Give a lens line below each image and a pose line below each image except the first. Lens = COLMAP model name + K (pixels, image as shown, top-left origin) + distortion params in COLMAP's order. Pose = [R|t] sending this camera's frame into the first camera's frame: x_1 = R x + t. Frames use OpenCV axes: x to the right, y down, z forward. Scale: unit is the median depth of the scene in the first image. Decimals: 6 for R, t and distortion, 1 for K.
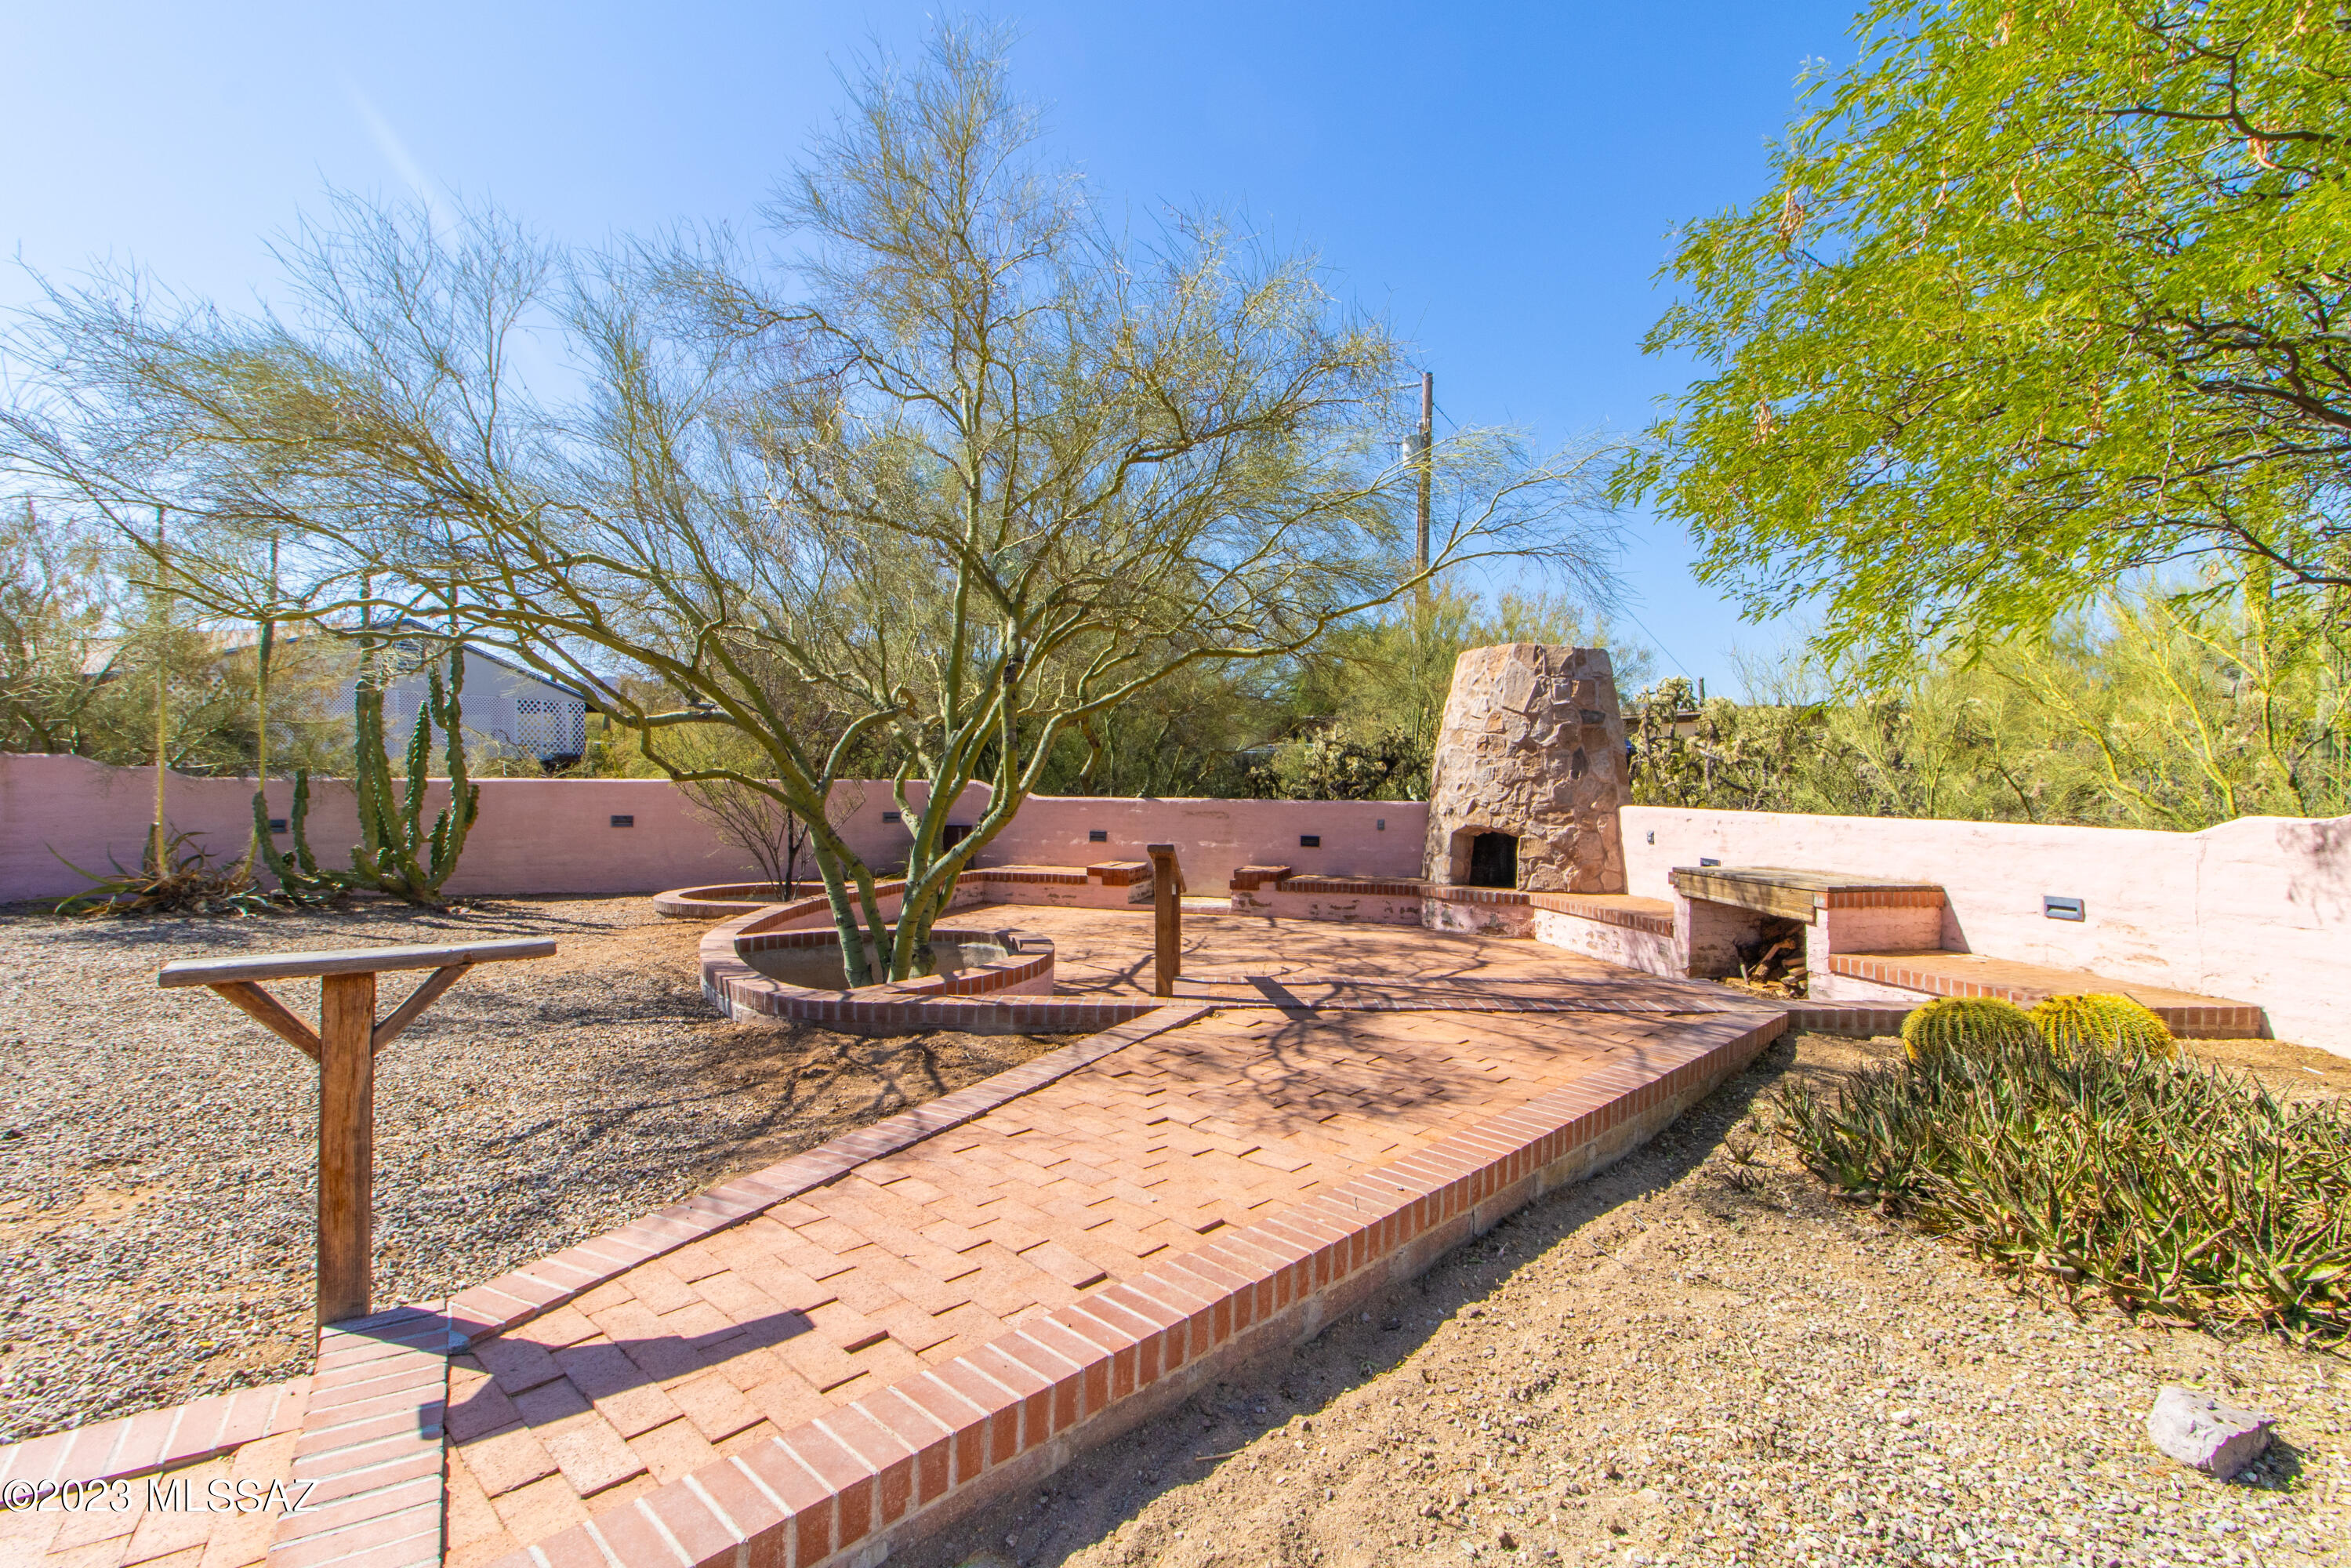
lens RADIAL K [[1075.7, 0, 1174.7], [0, 1075.7, 780.3], [0, 0, 1]] dist [-0.002489, 0.000240]
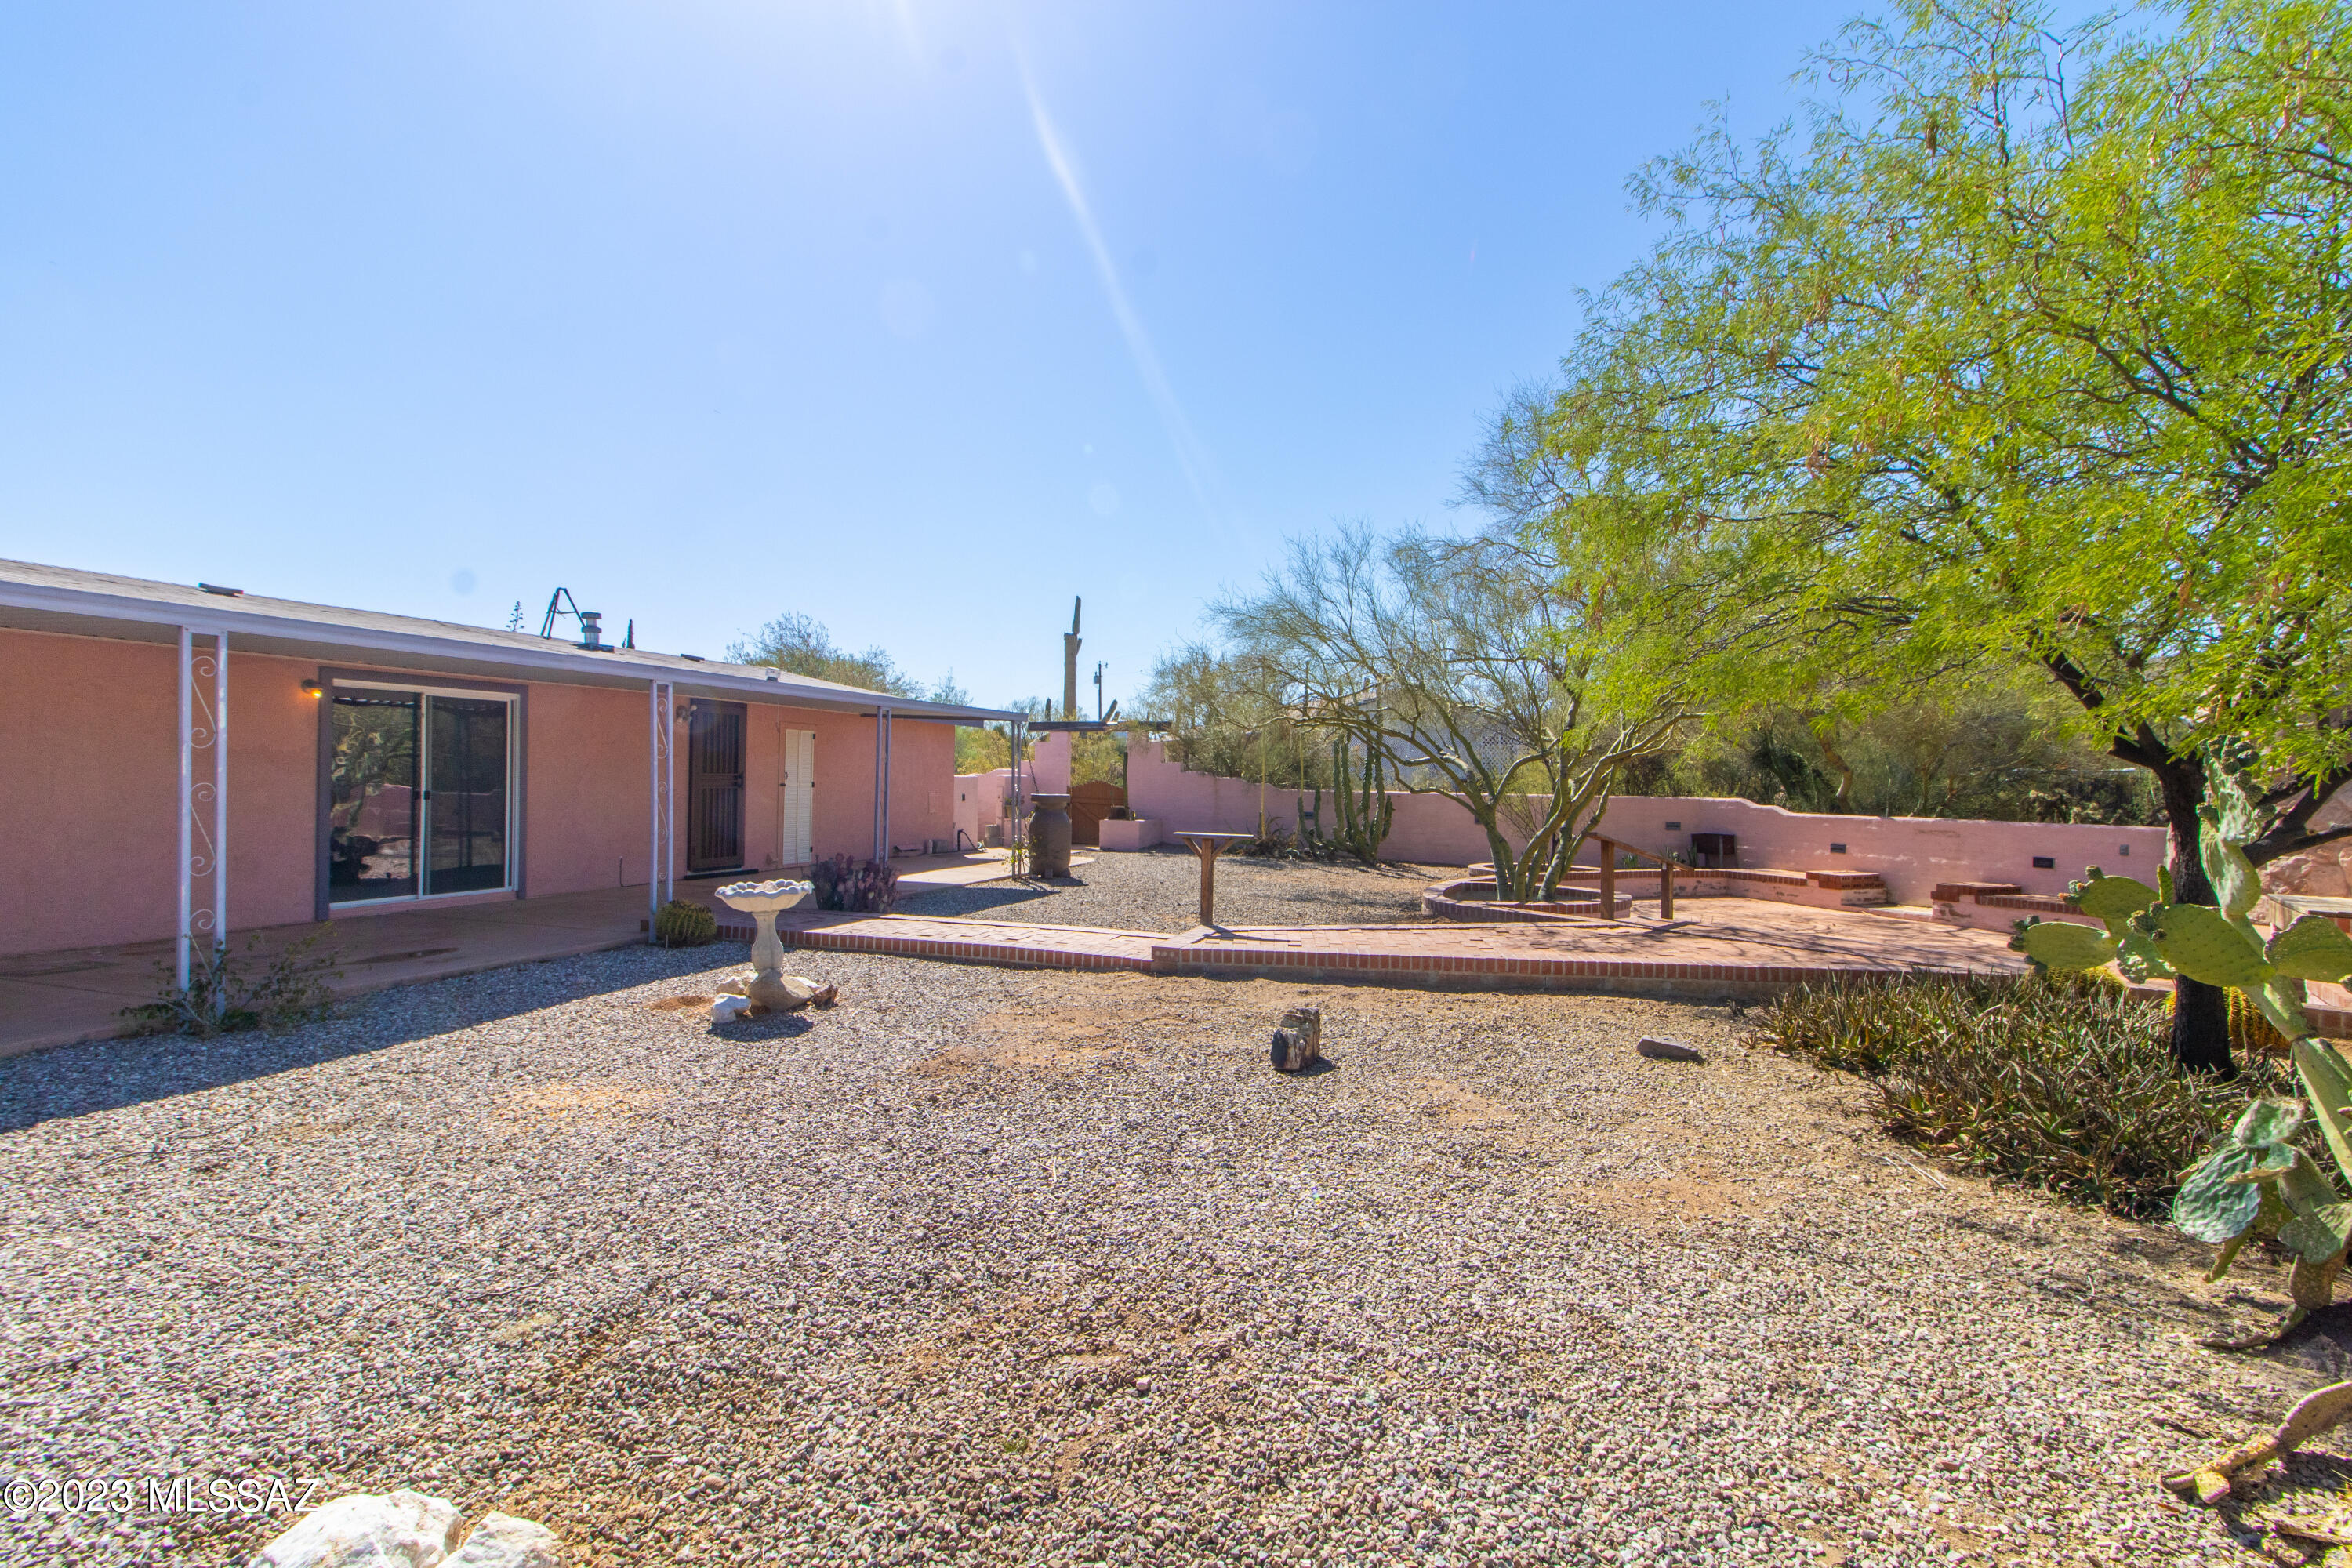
lens RADIAL K [[1076.1, 0, 1176.0], [0, 1076.1, 784.5], [0, 0, 1]] dist [-0.002489, 0.000240]
pose [[0.608625, 0.006444, -0.793432, 0.463058], [-0.014852, 0.999884, -0.003272, -0.002662], [0.793319, 0.013775, 0.608651, -0.306788]]
